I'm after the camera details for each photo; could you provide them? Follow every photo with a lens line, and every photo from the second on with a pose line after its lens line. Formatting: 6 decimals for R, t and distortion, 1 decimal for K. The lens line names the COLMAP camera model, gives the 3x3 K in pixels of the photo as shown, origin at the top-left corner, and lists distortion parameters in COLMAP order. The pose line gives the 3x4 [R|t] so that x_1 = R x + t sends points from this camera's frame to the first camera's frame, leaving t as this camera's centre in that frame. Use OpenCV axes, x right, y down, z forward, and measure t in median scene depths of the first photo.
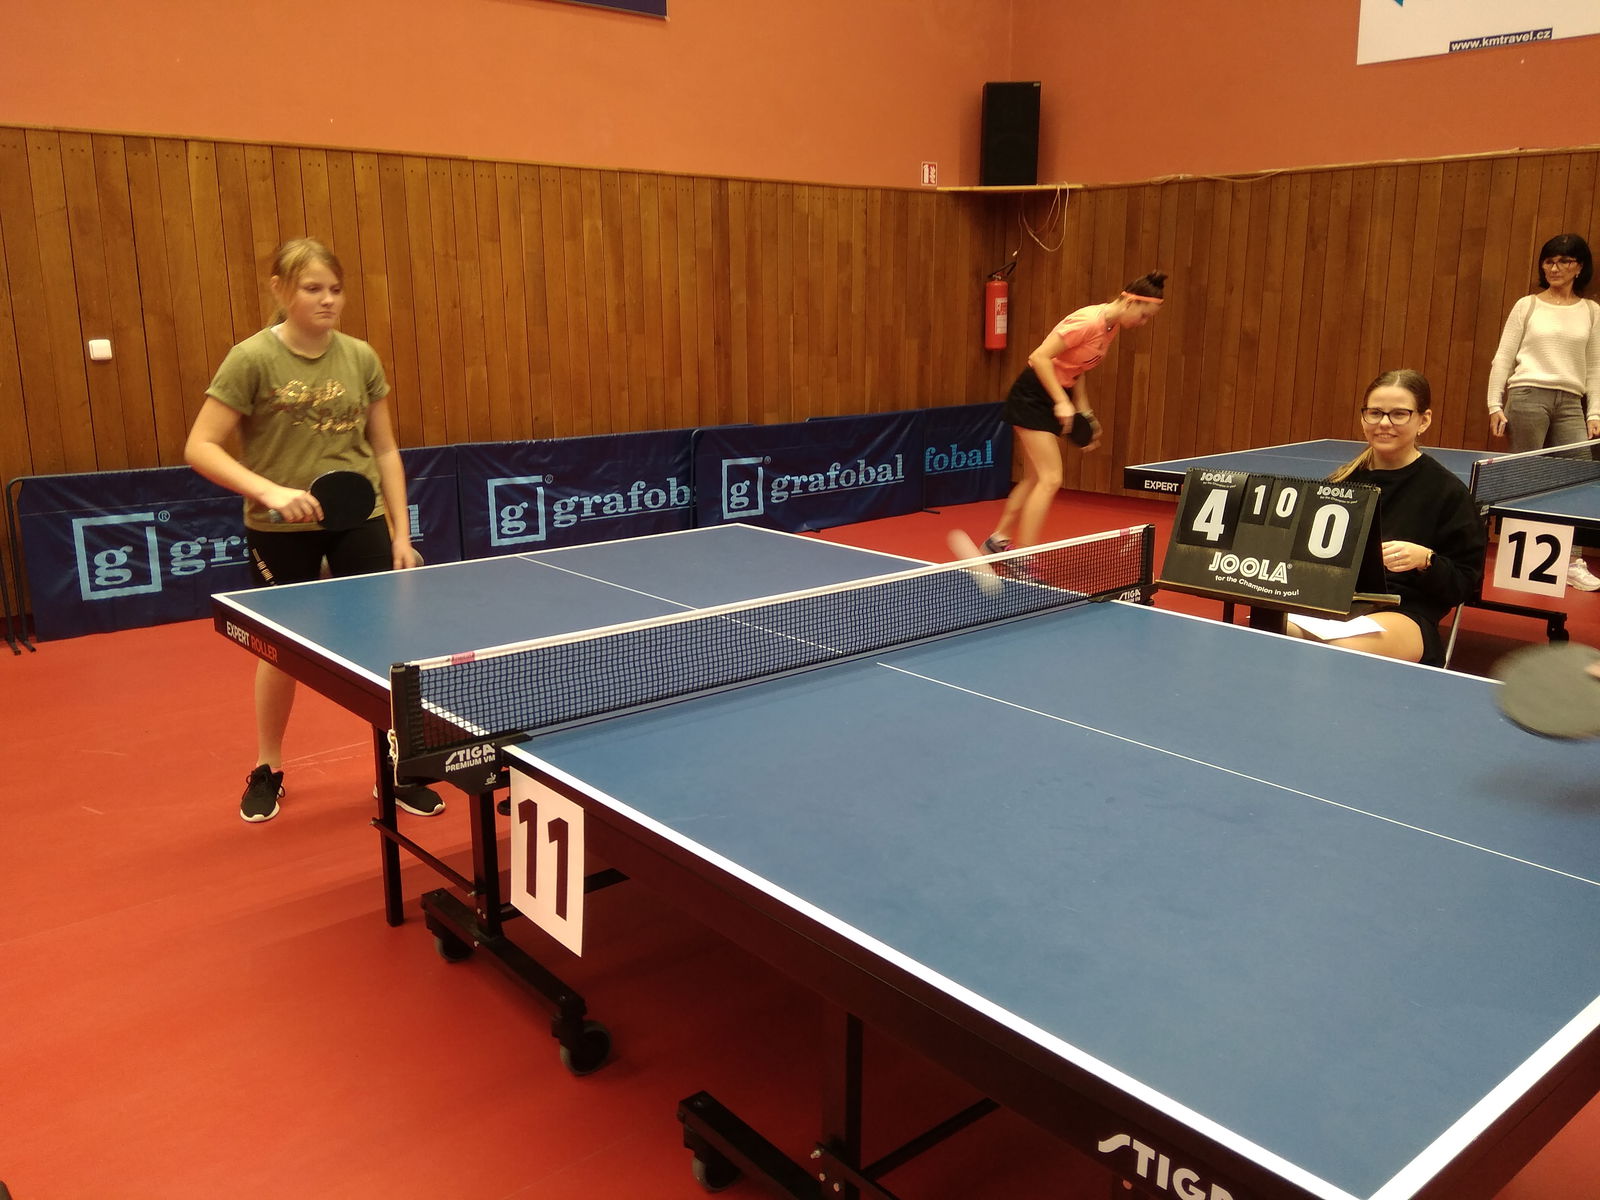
lens RADIAL K [[1290.0, 0, 792.4], [0, 1290.0, 600.4], [0, 0, 1]] dist [0.108946, -0.183747]
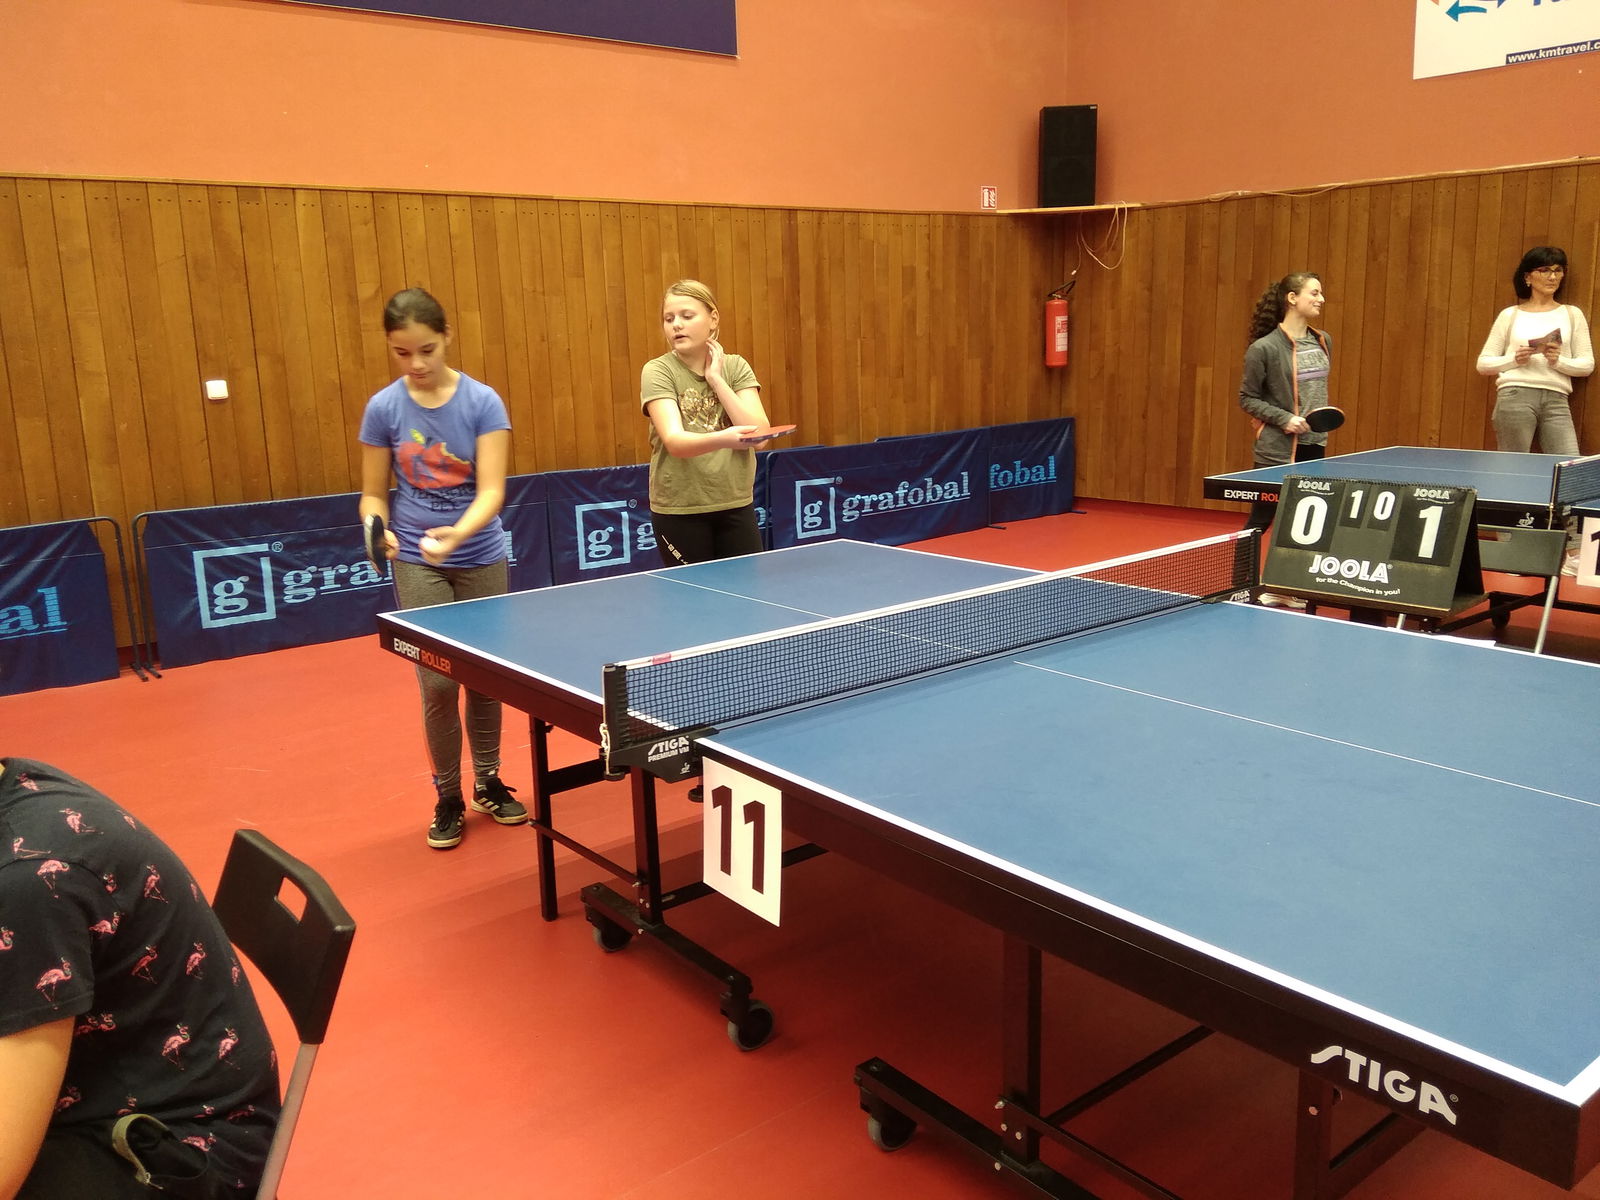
lens RADIAL K [[1289.8, 0, 800.0], [0, 1289.8, 600.0], [0, 0, 1]] dist [0.102879, -0.163794]
pose [[0.999376, -0.020825, -0.028536, -0.031744], [0.020327, 0.999638, -0.017629, 0.004980], [0.028893, 0.017038, 0.999437, -0.030472]]
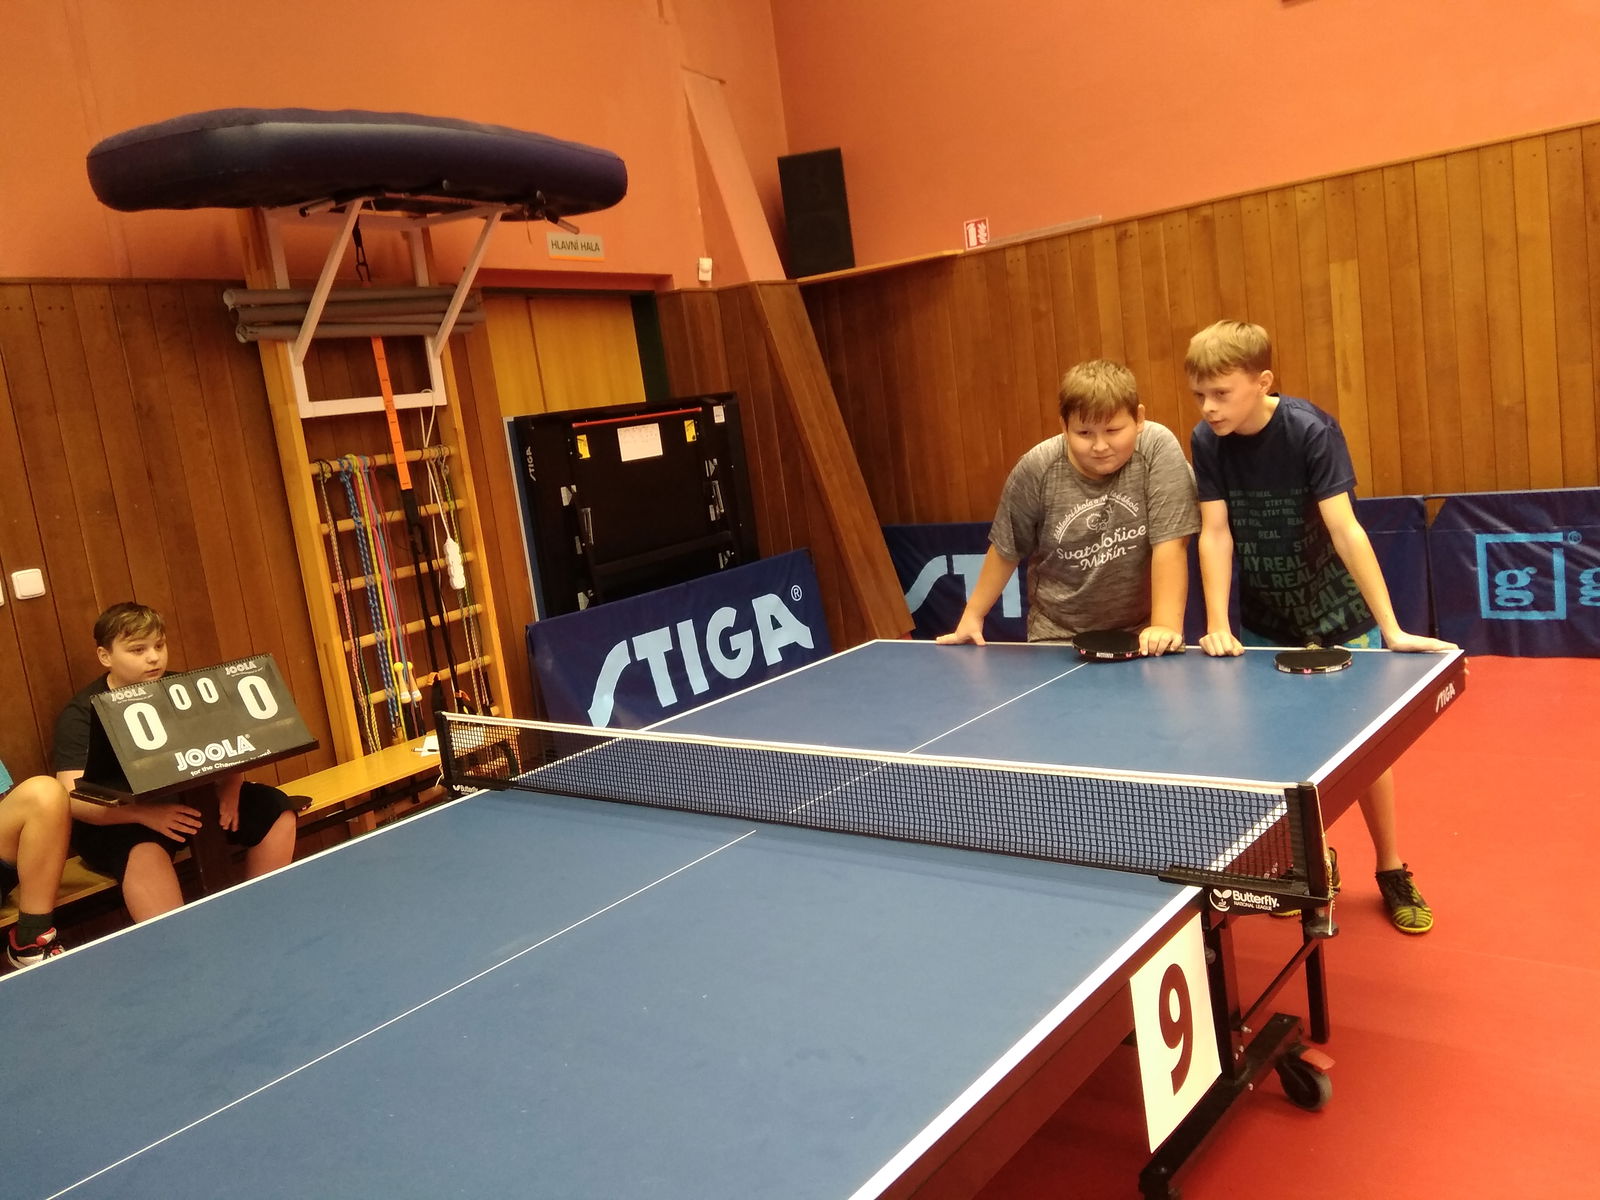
lens RADIAL K [[1290.0, 0, 792.4], [0, 1290.0, 600.4], [0, 0, 1]] dist [0.108946, -0.183747]
pose [[0.178833, 0.116564, -0.976950, 0.322074], [-0.088453, 0.990841, 0.102030, -0.064814], [0.979895, 0.068168, 0.187506, 0.276671]]
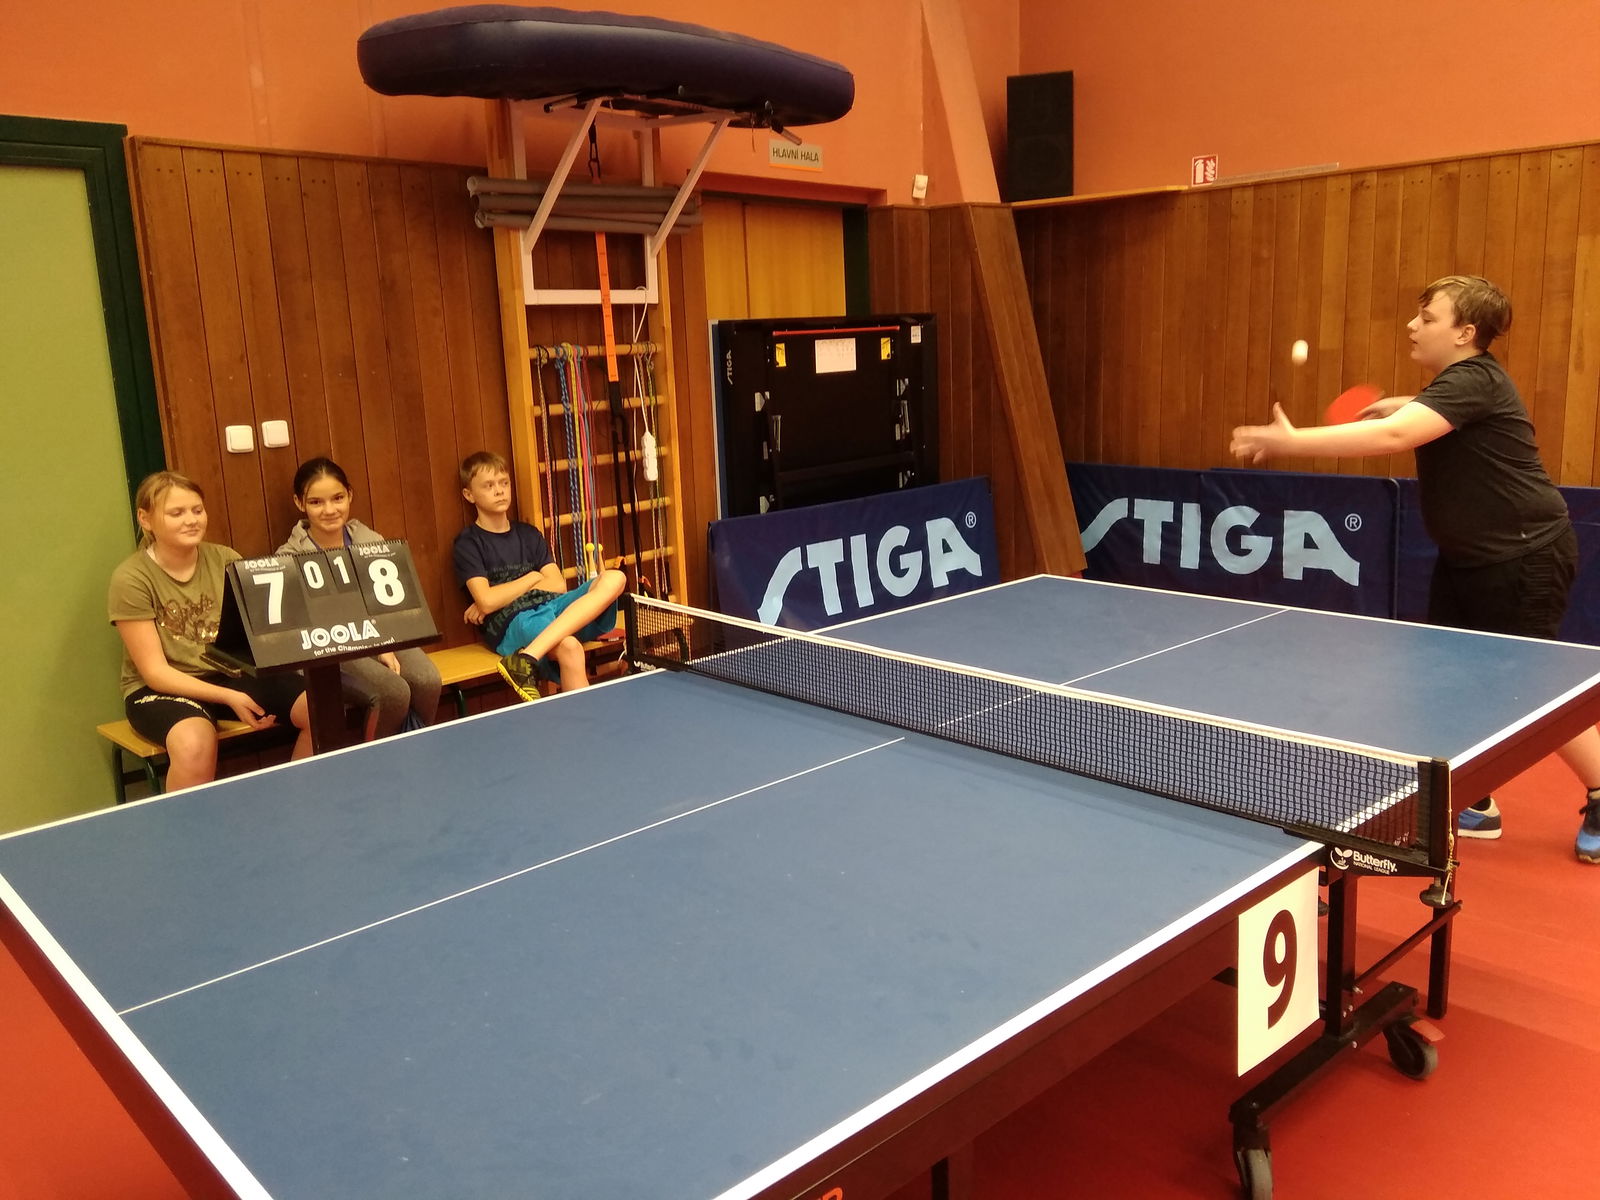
lens RADIAL K [[1290.0, 0, 792.4], [0, 1290.0, 600.4], [0, 0, 1]] dist [0.108946, -0.183747]
pose [[0.032476, 0.192701, -0.980720, 0.328889], [-0.183188, 0.965763, 0.183696, -0.065771], [0.982541, 0.173691, 0.066664, 0.275555]]
